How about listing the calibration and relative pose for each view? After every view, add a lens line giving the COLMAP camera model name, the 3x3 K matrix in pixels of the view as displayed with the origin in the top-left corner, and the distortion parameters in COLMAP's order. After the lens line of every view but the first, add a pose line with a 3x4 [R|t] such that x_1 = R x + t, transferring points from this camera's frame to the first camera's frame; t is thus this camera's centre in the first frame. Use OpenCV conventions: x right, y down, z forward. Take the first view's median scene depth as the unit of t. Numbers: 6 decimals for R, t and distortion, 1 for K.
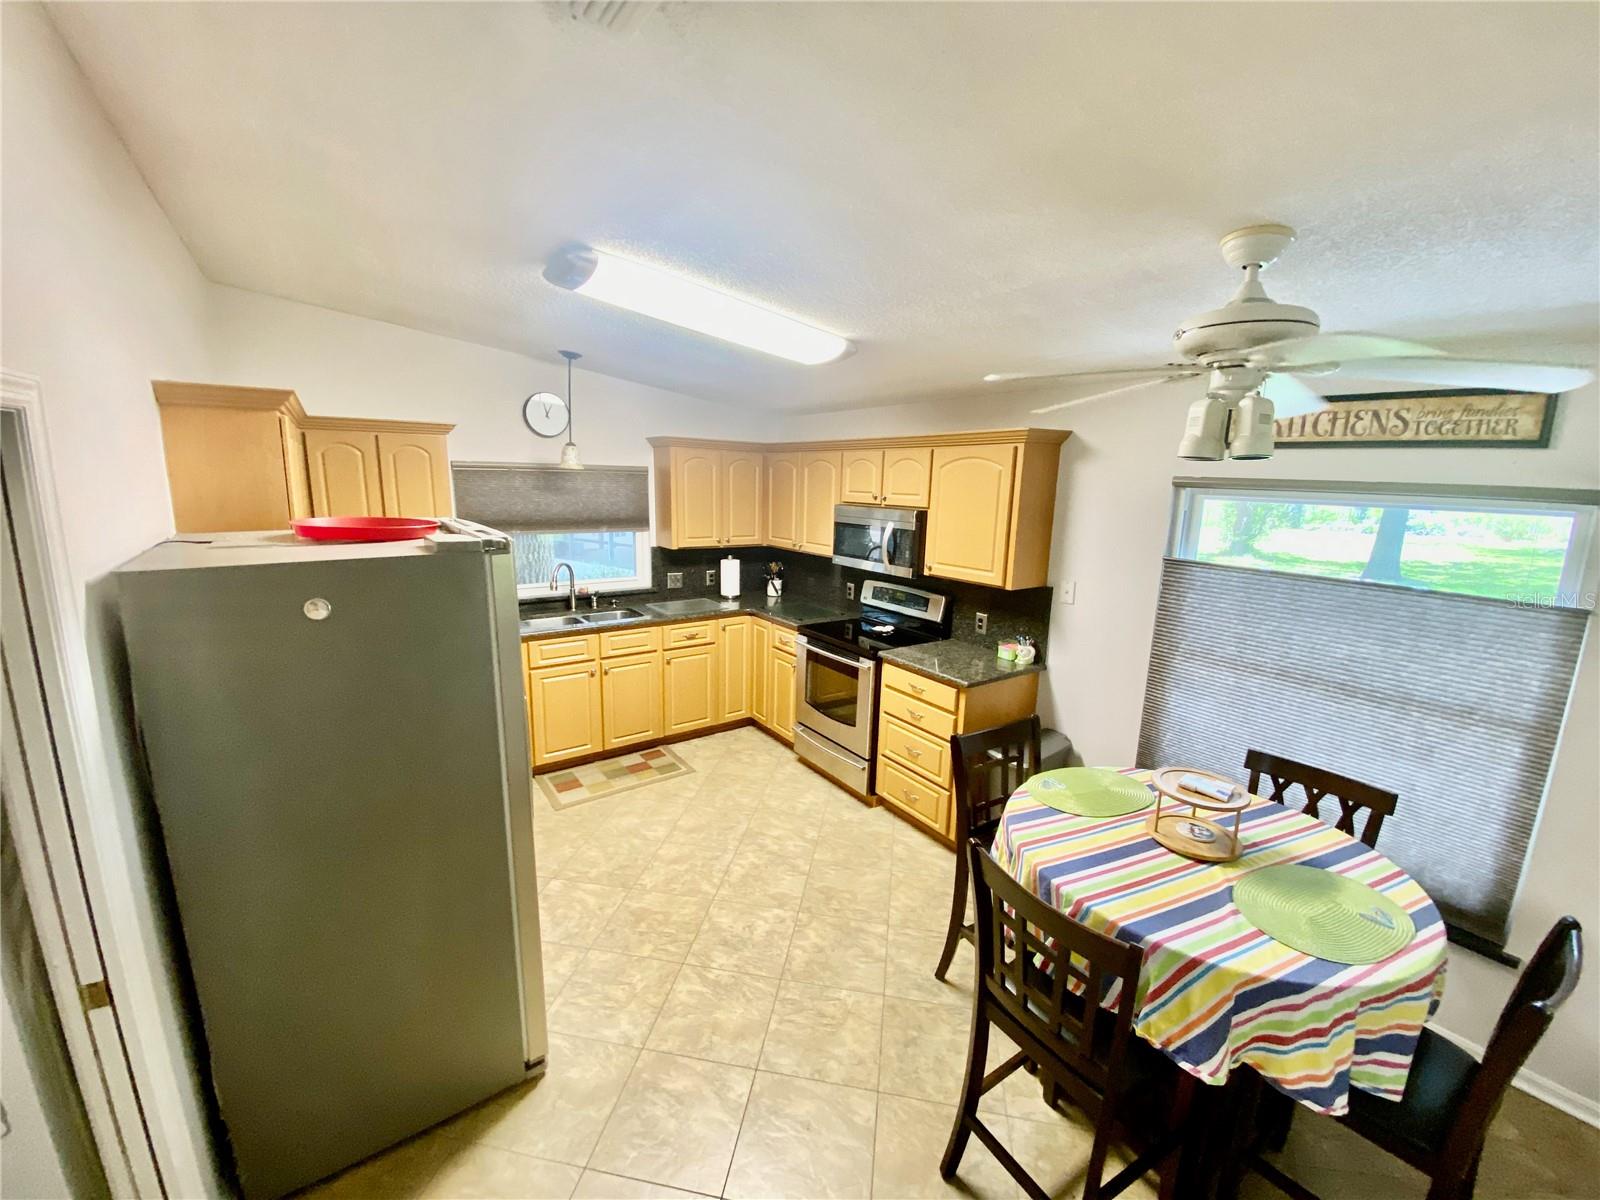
lens RADIAL K [[645.8, 0, 797.4], [0, 645.8, 600.9], [0, 0, 1]] dist [0.031083, -0.026639]
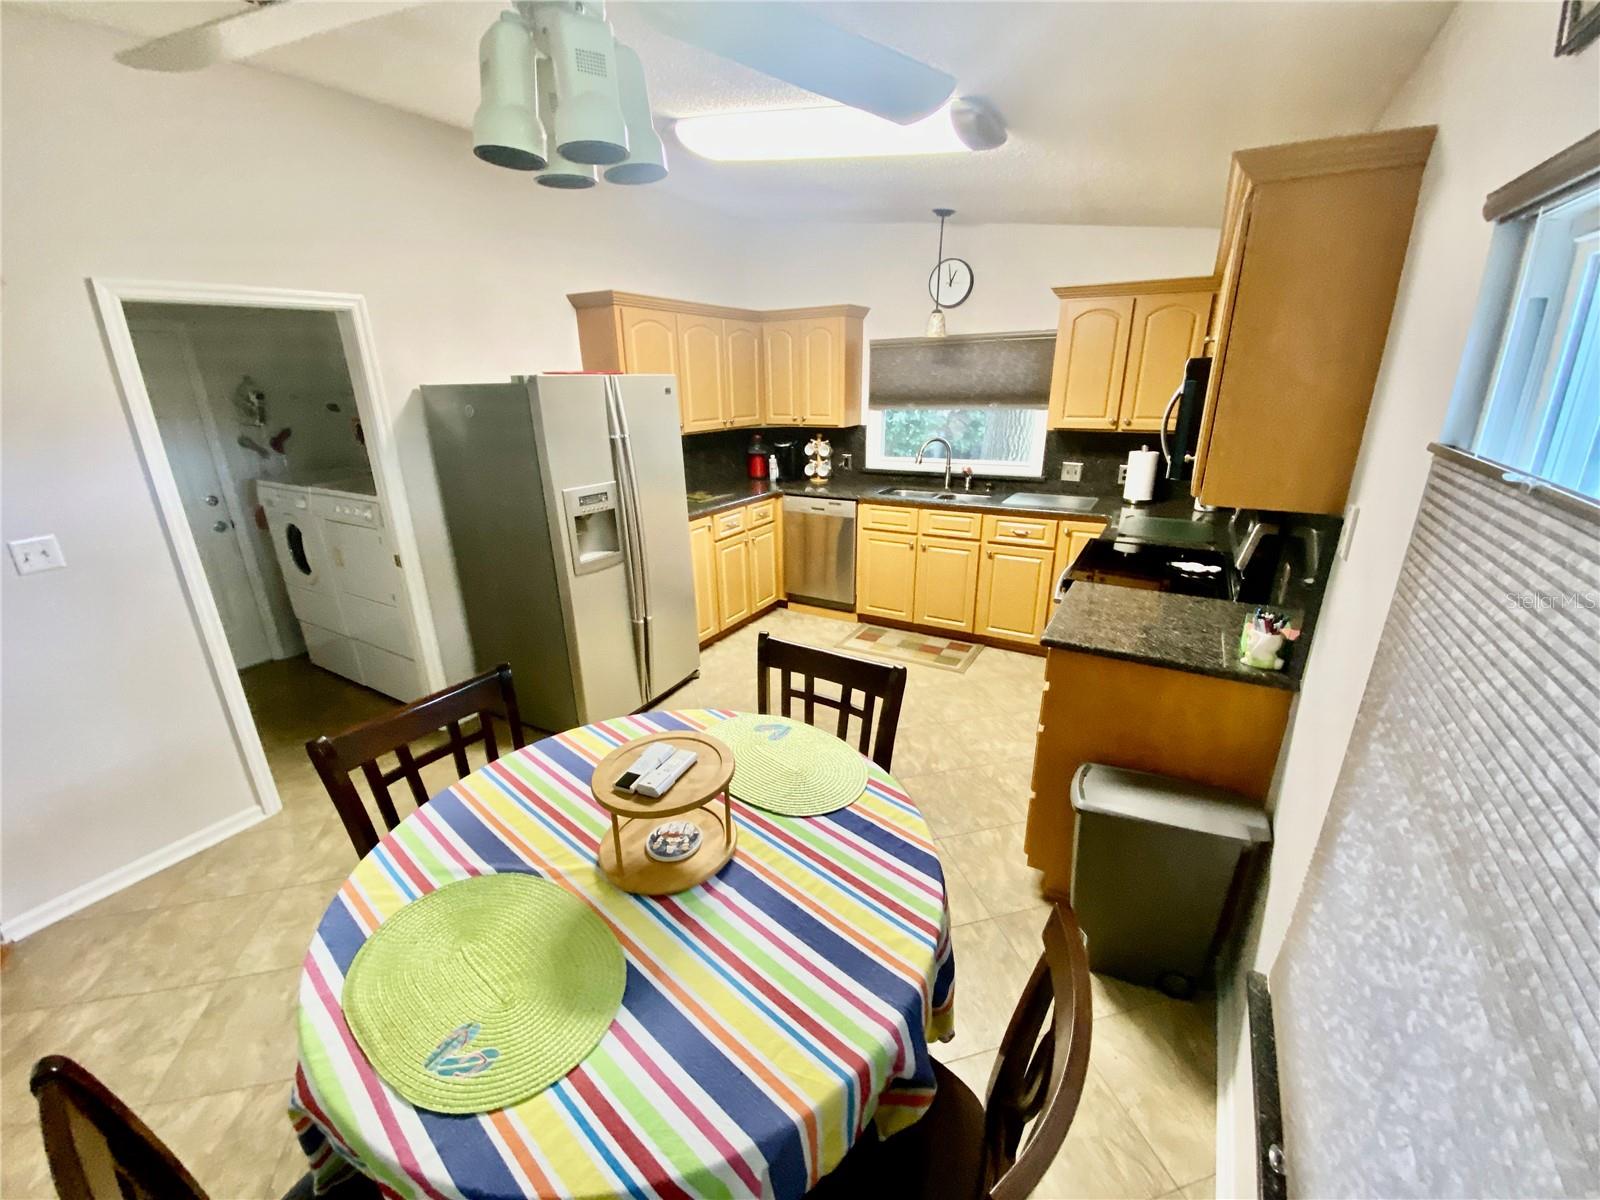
lens RADIAL K [[645.8, 0, 797.4], [0, 645.8, 600.9], [0, 0, 1]] dist [0.031083, -0.026639]
pose [[0.412058, 0.265429, -0.871640, 0.787911], [-0.145039, 0.963539, 0.224848, -0.014024], [0.899540, 0.033771, 0.435531, 0.575553]]
